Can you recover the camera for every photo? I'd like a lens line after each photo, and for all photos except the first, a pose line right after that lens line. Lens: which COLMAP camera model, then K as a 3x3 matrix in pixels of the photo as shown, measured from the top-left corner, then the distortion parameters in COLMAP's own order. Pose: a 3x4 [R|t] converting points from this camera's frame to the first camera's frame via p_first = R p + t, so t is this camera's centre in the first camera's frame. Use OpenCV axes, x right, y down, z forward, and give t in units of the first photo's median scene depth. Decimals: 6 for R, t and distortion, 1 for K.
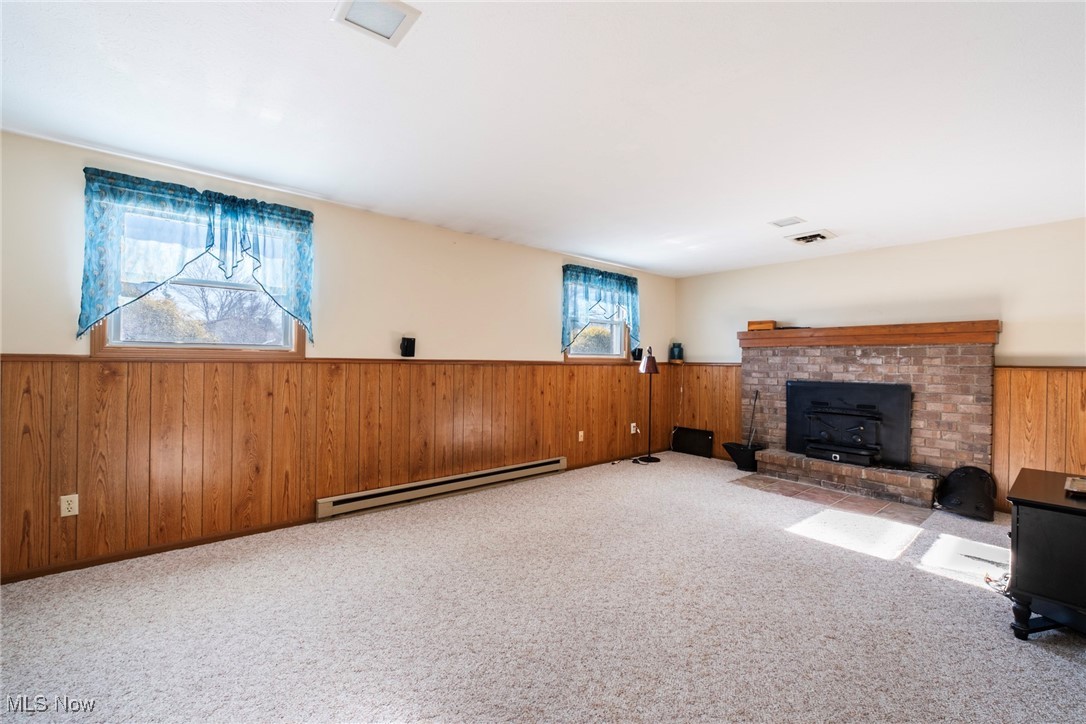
lens RADIAL K [[459.3, 0, 542.0], [0, 459.3, 361.1], [0, 0, 1]] dist [-0.005683, 0.000947]
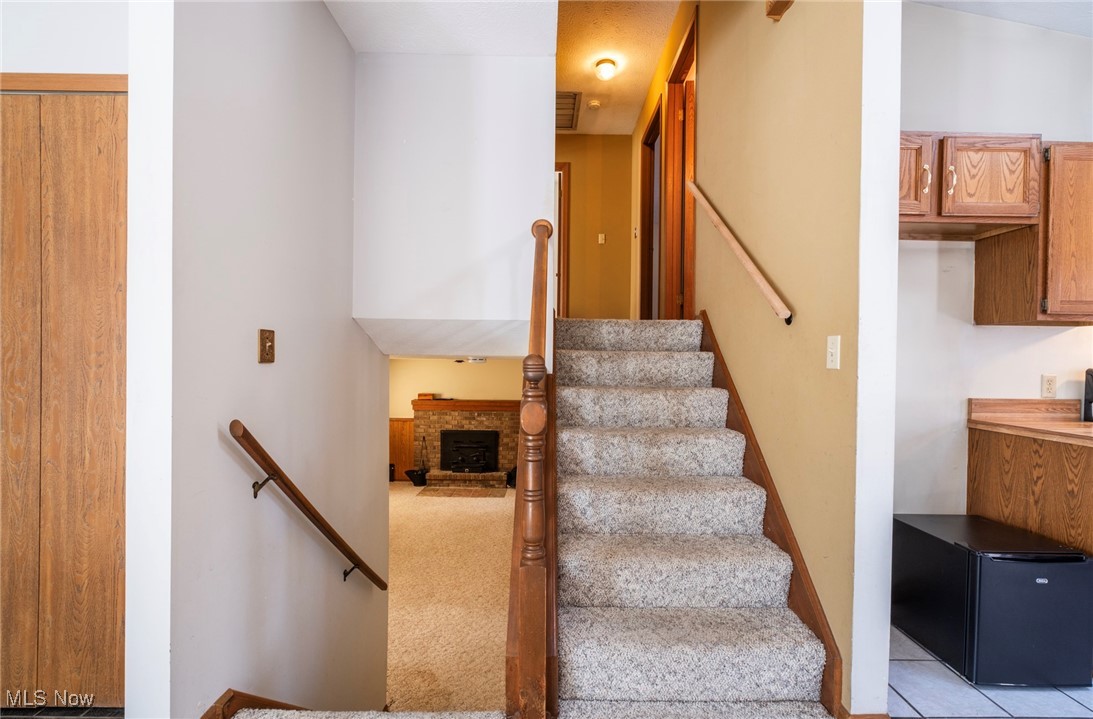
lens RADIAL K [[462.3, 0, 542.4], [0, 462.3, 365.3], [0, 0, 1]] dist [-0.005683, 0.000947]
pose [[0.652002, -0.002196, 0.758214, -0.583807], [-0.004325, 0.999969, 0.006616, -0.231134], [-0.758204, -0.007593, 0.651973, -0.465579]]
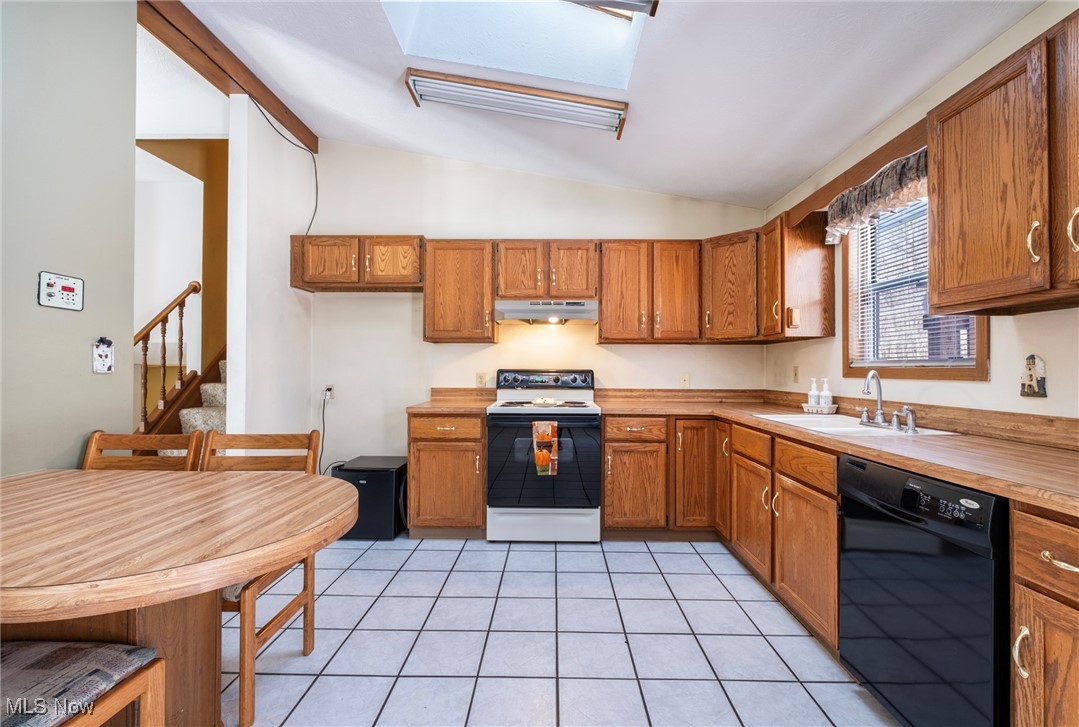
lens RADIAL K [[458.6, 0, 543.2], [0, 458.6, 362.6], [0, 0, 1]] dist [-0.003673, 0.000966]
pose [[0.673268, 0.005600, 0.739378, -0.379977], [0.004228, 0.999926, -0.011423, -0.228724], [-0.739387, 0.010817, 0.673194, -1.166641]]
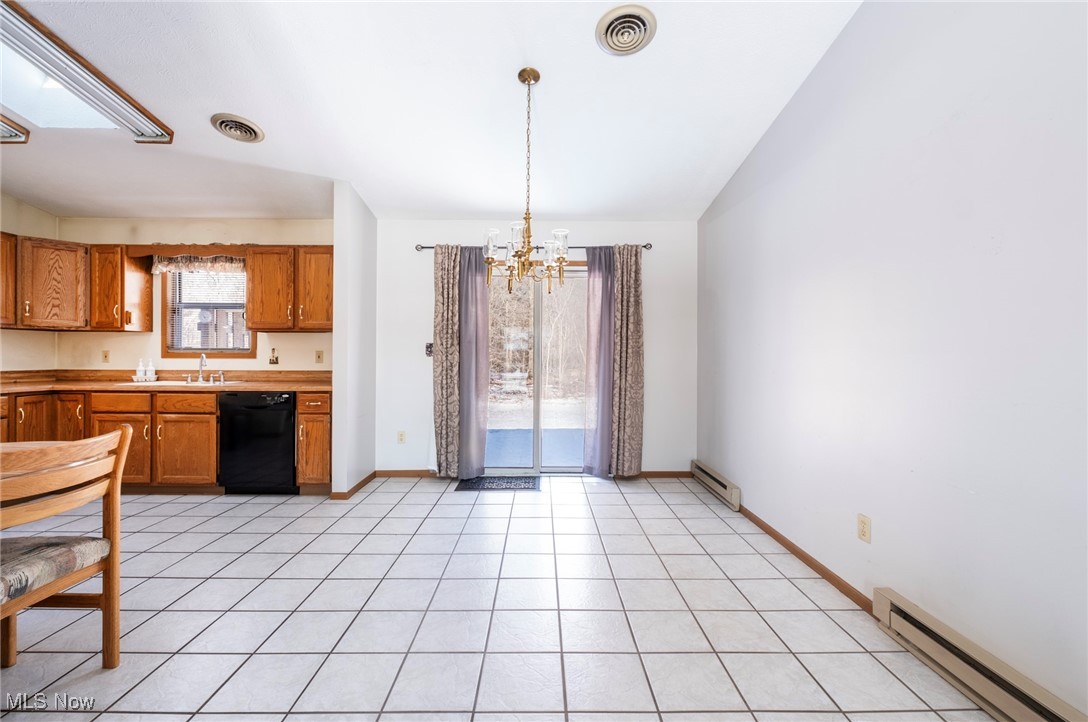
lens RADIAL K [[460.2, 0, 550.1], [0, 460.2, 355.6], [0, 0, 1]] dist [-0.005683, 0.000947]
pose [[-0.763696, -0.010492, 0.645491, -0.910210], [-0.008730, 0.999944, 0.005925, -0.232792], [-0.645517, -0.001110, -0.763745, -0.854312]]
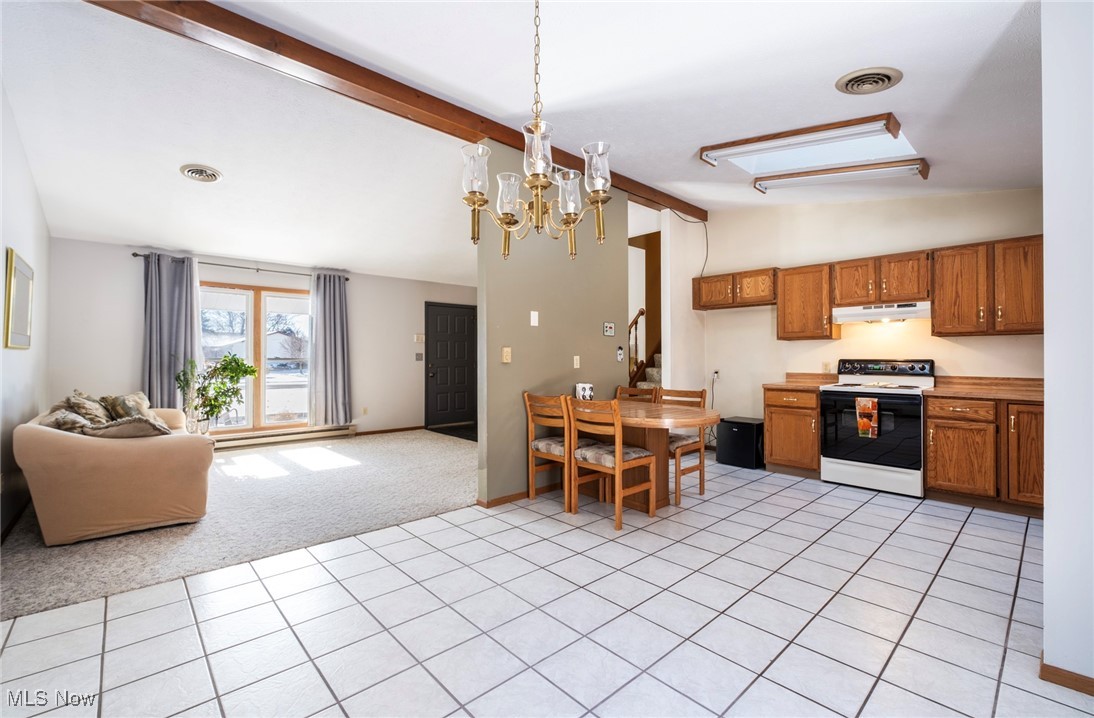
lens RADIAL K [[462.7, 0, 550.7], [0, 462.7, 358.2], [0, 0, 1]] dist [-0.005683, 0.000947]
pose [[0.999593, -0.007312, 0.027570, -0.520253], [0.007426, 0.999964, -0.004038, -0.229571], [-0.027539, 0.004241, 0.999612, -1.584861]]
